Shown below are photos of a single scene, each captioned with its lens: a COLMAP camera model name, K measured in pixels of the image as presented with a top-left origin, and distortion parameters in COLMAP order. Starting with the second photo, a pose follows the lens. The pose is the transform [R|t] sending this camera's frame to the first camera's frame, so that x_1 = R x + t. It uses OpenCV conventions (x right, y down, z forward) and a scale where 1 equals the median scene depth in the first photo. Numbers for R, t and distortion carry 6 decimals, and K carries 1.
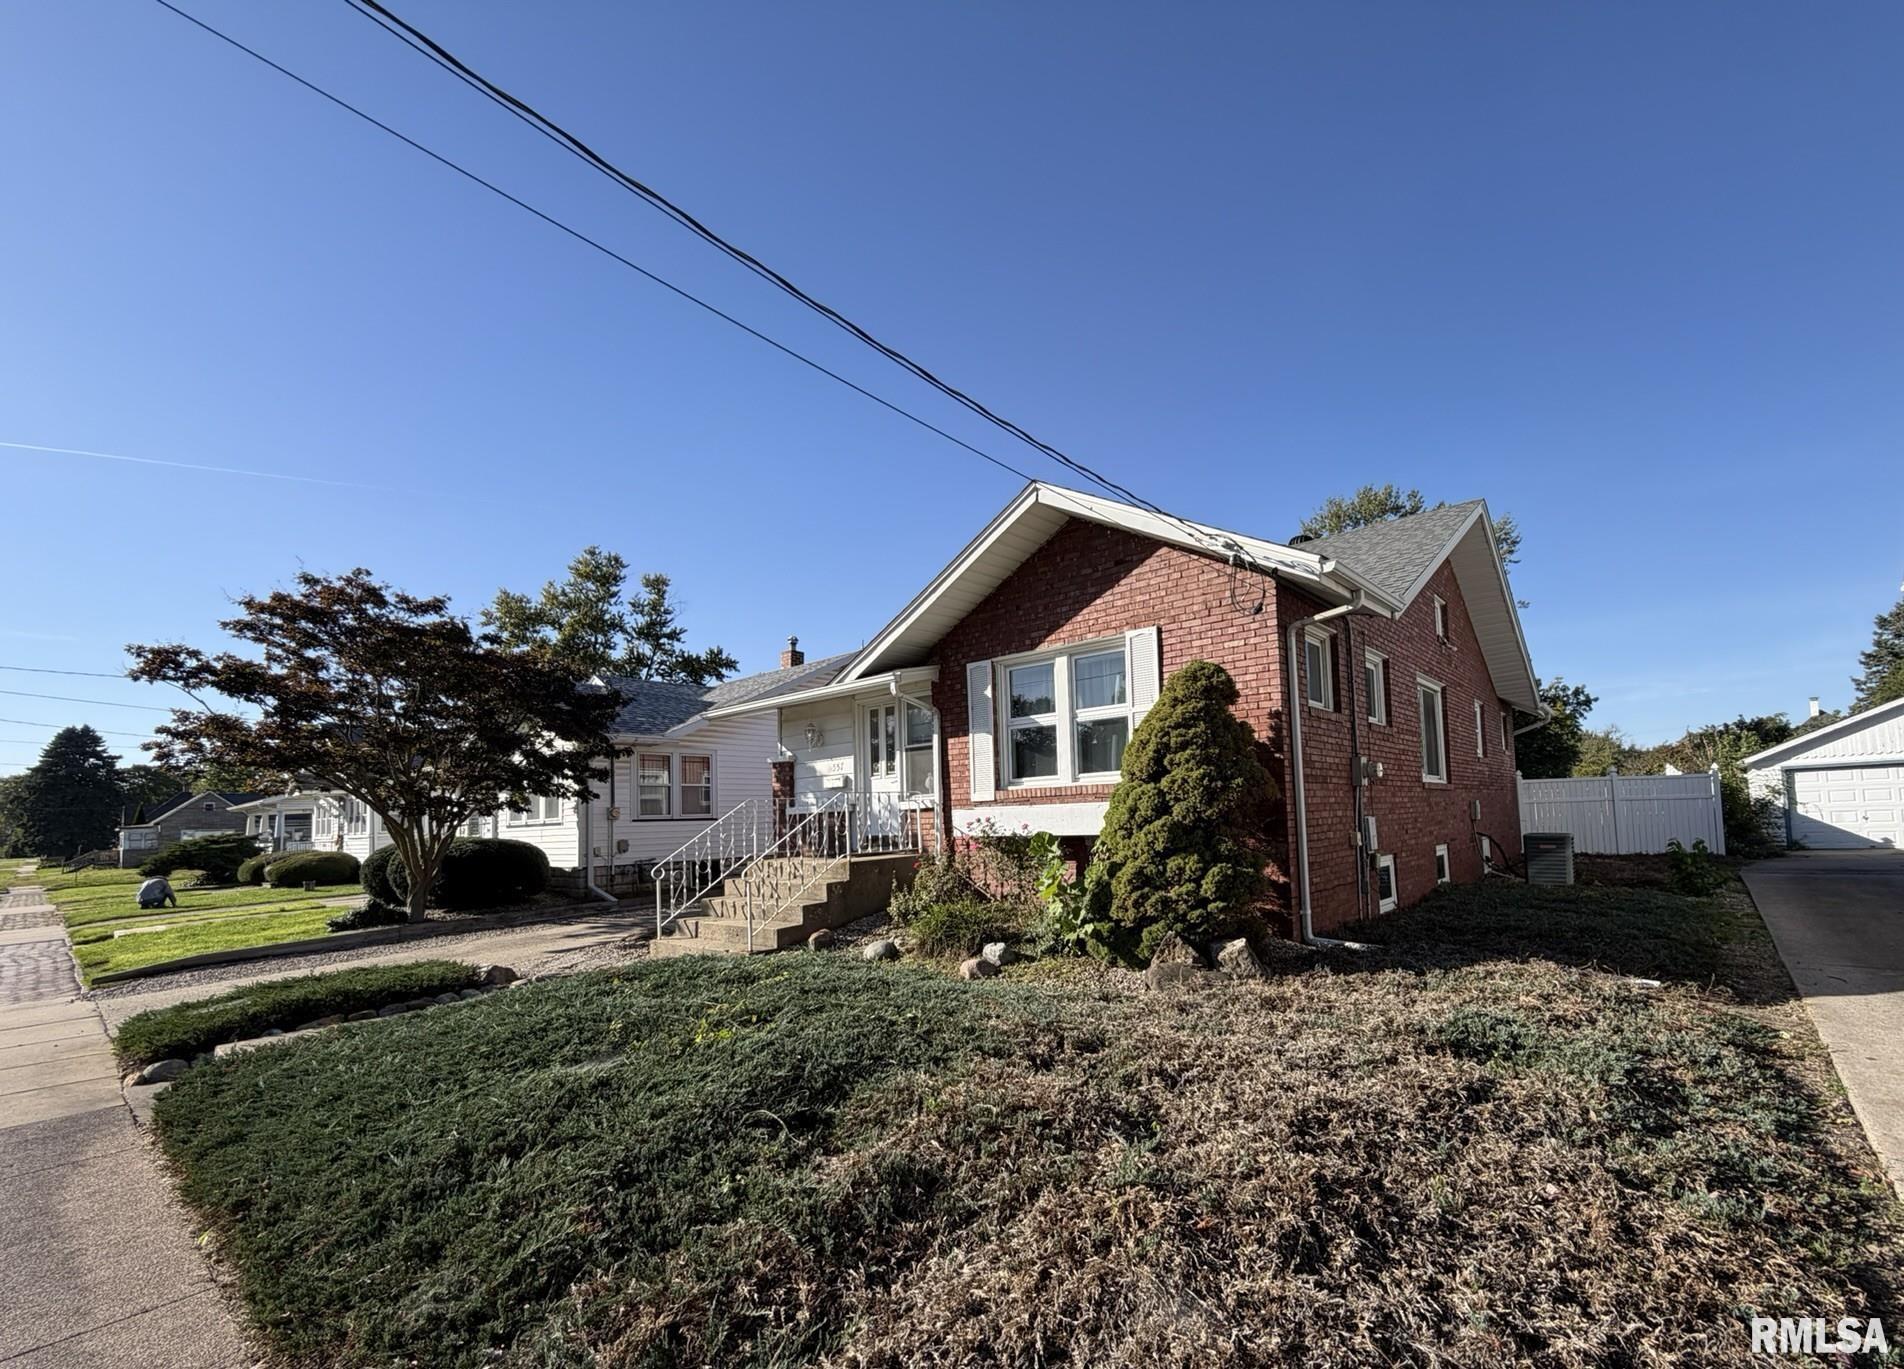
lens RADIAL K [[846.7, 0, 1015.7], [0, 846.7, 743.2], [0, 0, 1]] dist [0.013966, 0.000005]
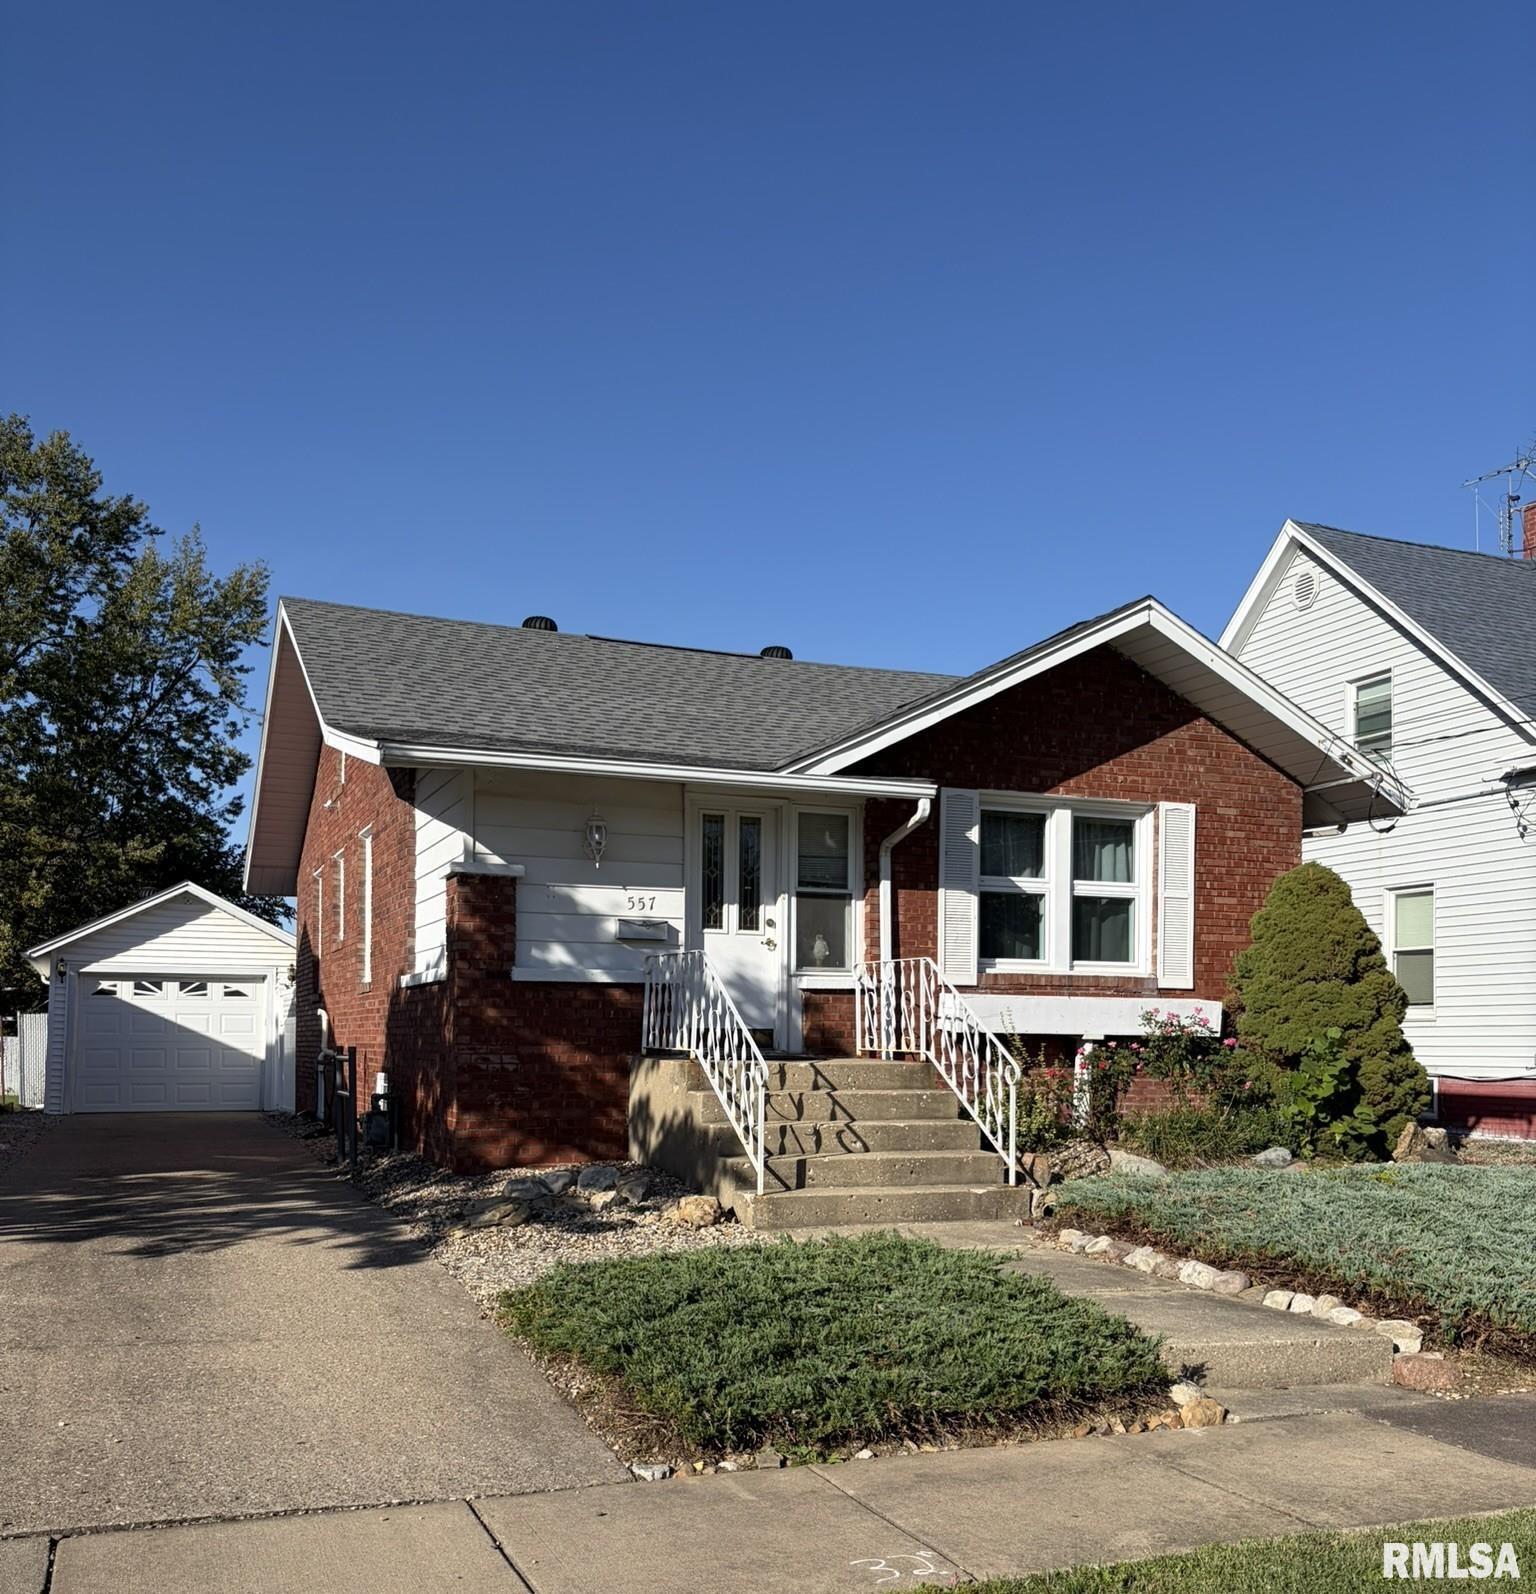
lens RADIAL K [[1555.9, 0, 767.0], [0, 1555.9, 1022.2], [0, 0, 1]] dist [0.020064, -0.013451]
pose [[0.473617, 0.045704, 0.879544, -1.326687], [-0.101398, 0.994842, 0.002906, 0.116917], [-0.874874, -0.090560, 0.475808, 0.531166]]
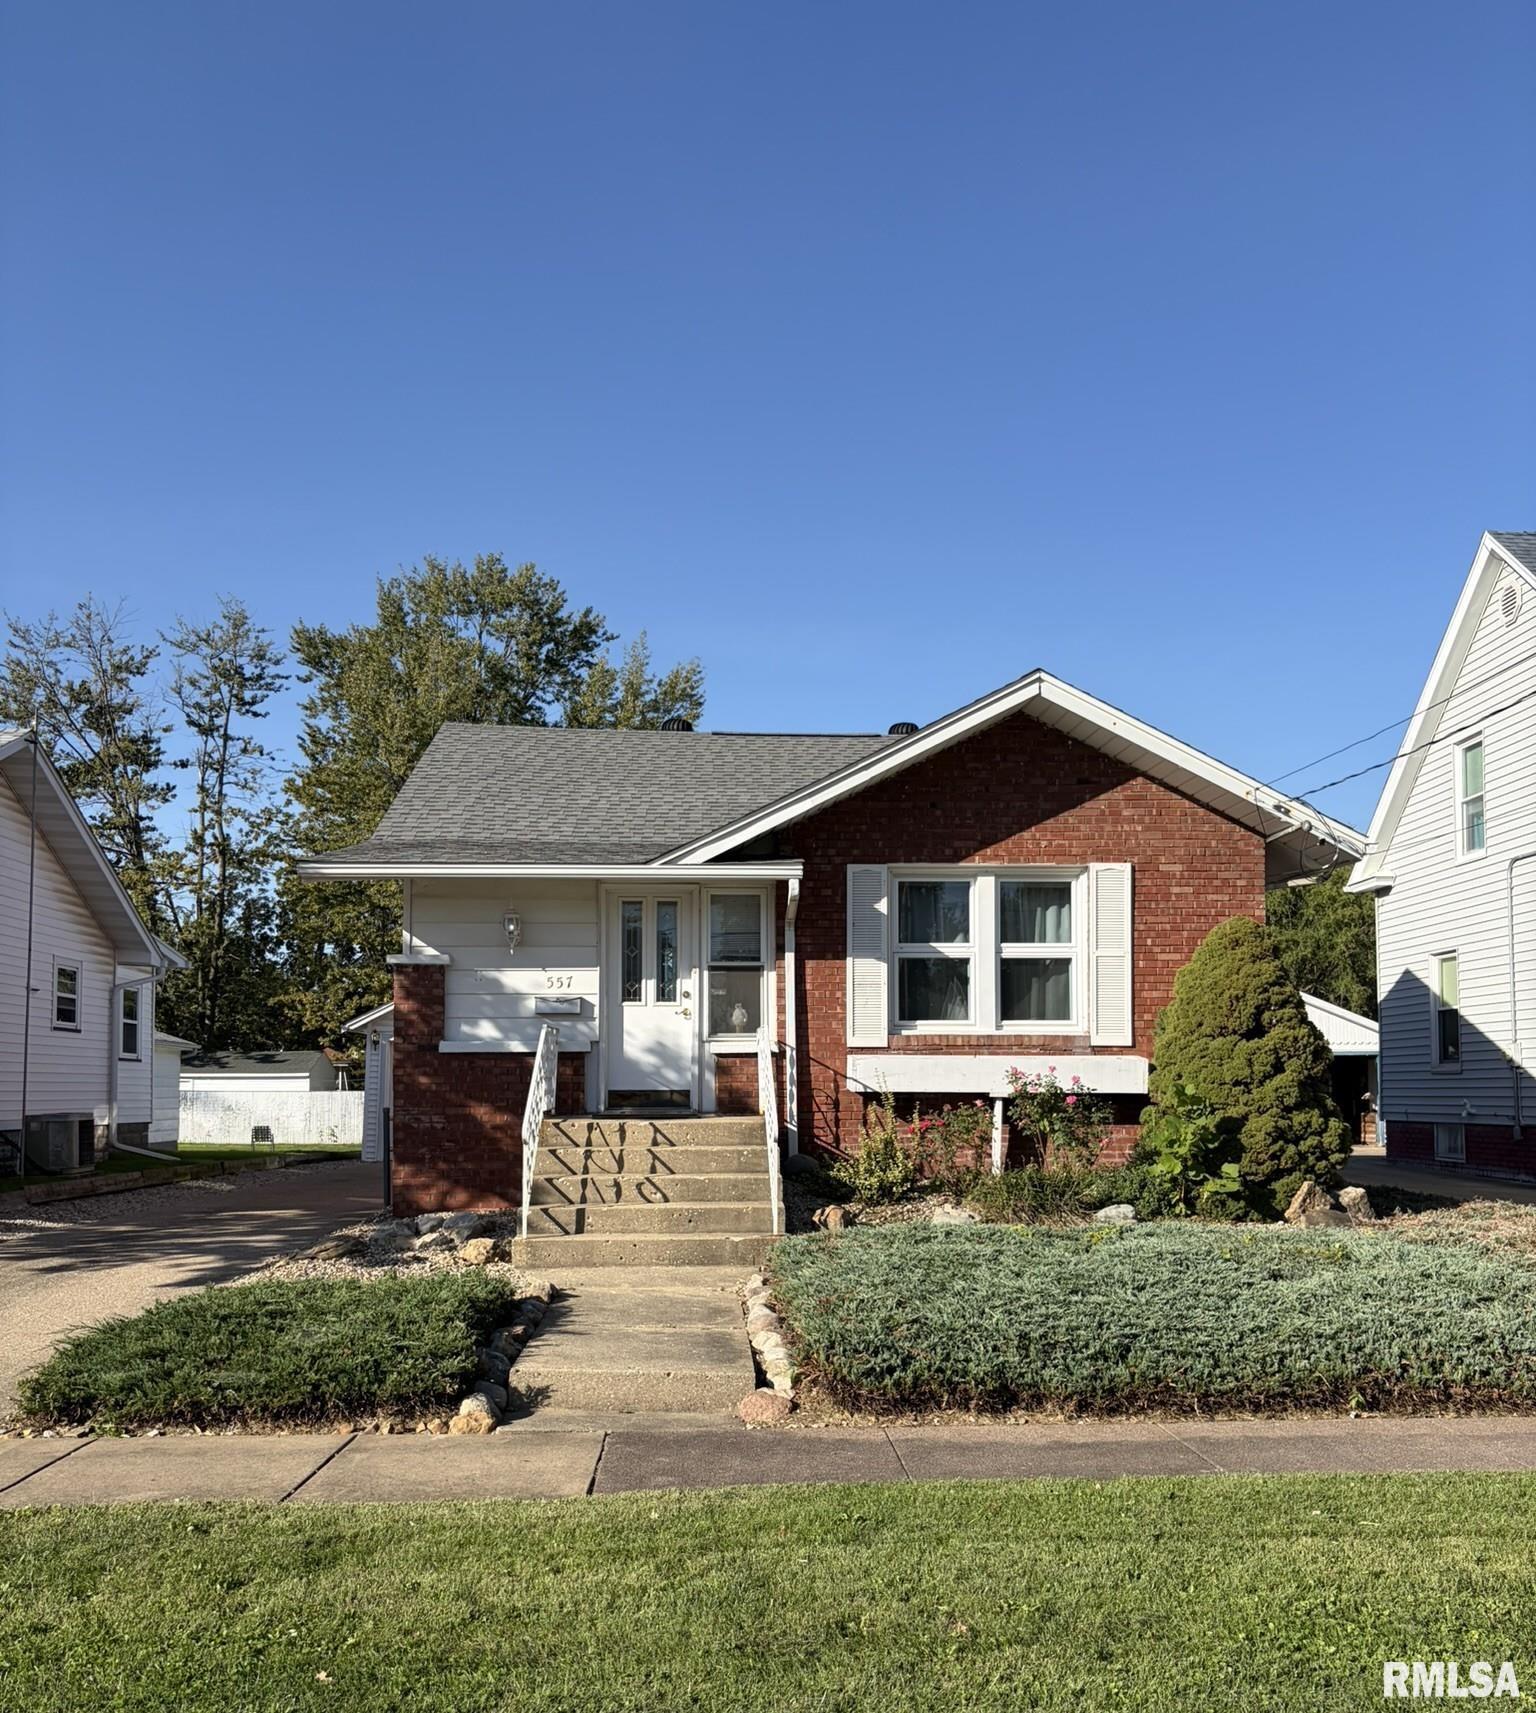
lens RADIAL K [[1553.8, 0, 770.8], [0, 1553.8, 999.4], [0, 0, 1]] dist [0.053360, -0.002912]
pose [[0.739799, 0.068835, 0.669298, -1.092326], [-0.082164, 0.996550, -0.011673, 0.050853], [-0.667792, -0.046356, 0.742903, 0.013944]]
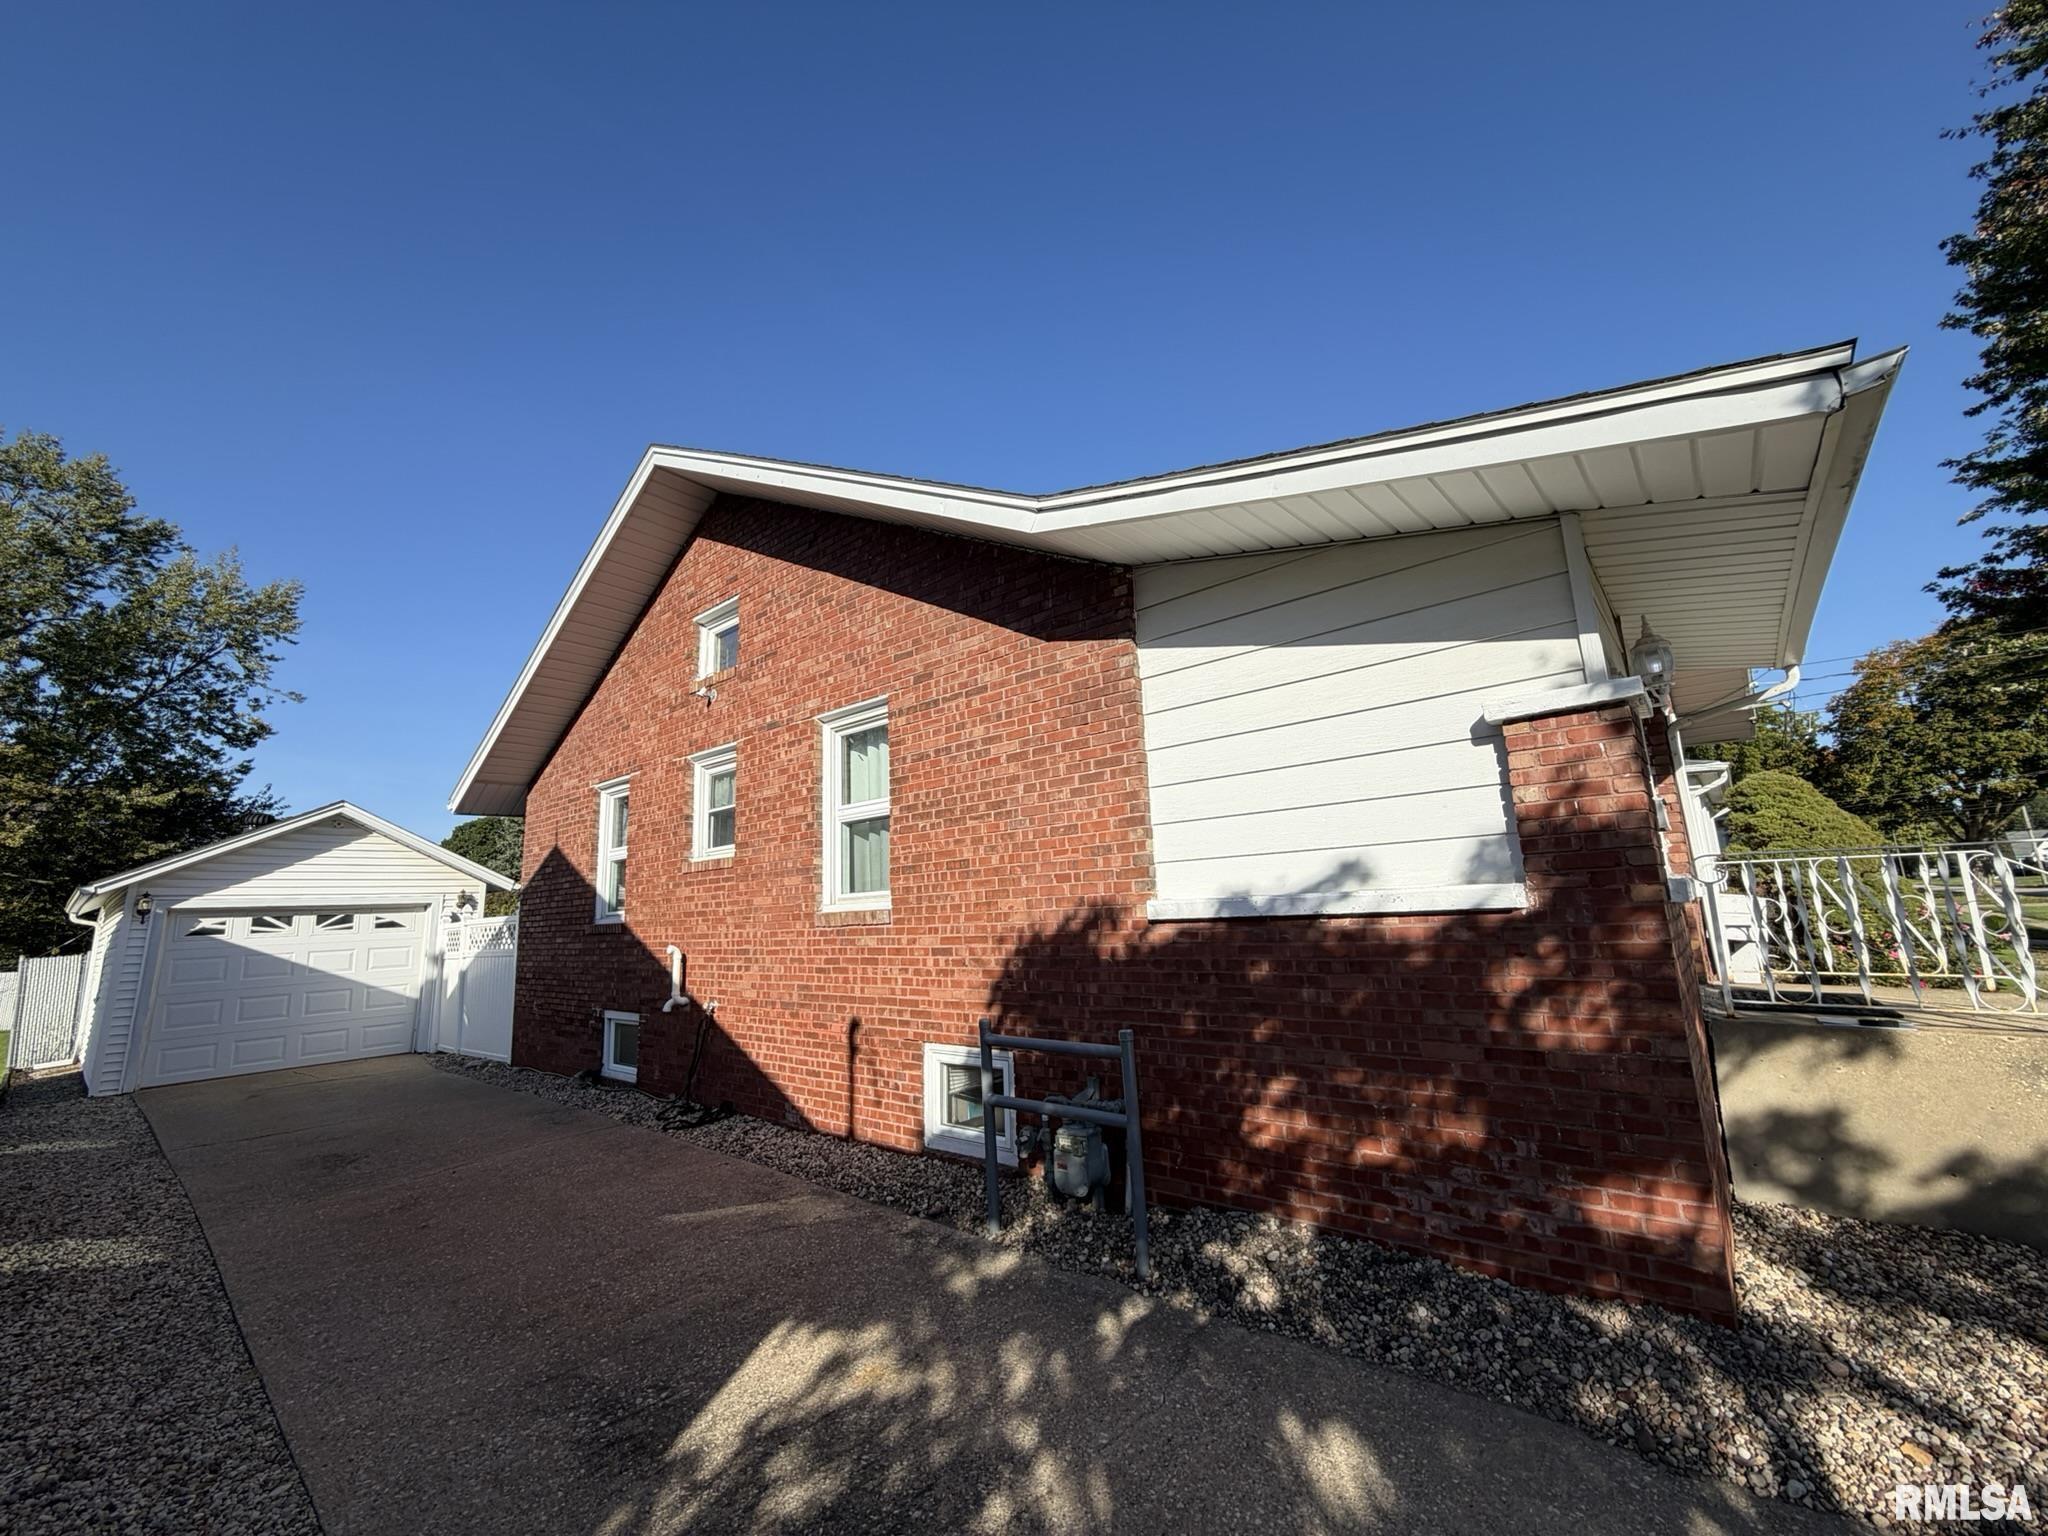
lens RADIAL K [[811.4, 0, 1024.0], [0, 811.4, 768.0], [0, 0, 1]] dist [0.001605, 0.000722]
pose [[0.022424, 0.201868, 0.979156, -0.700159], [-0.048494, 0.978469, -0.200616, 0.135037], [-0.998572, -0.042984, 0.031731, 1.567289]]
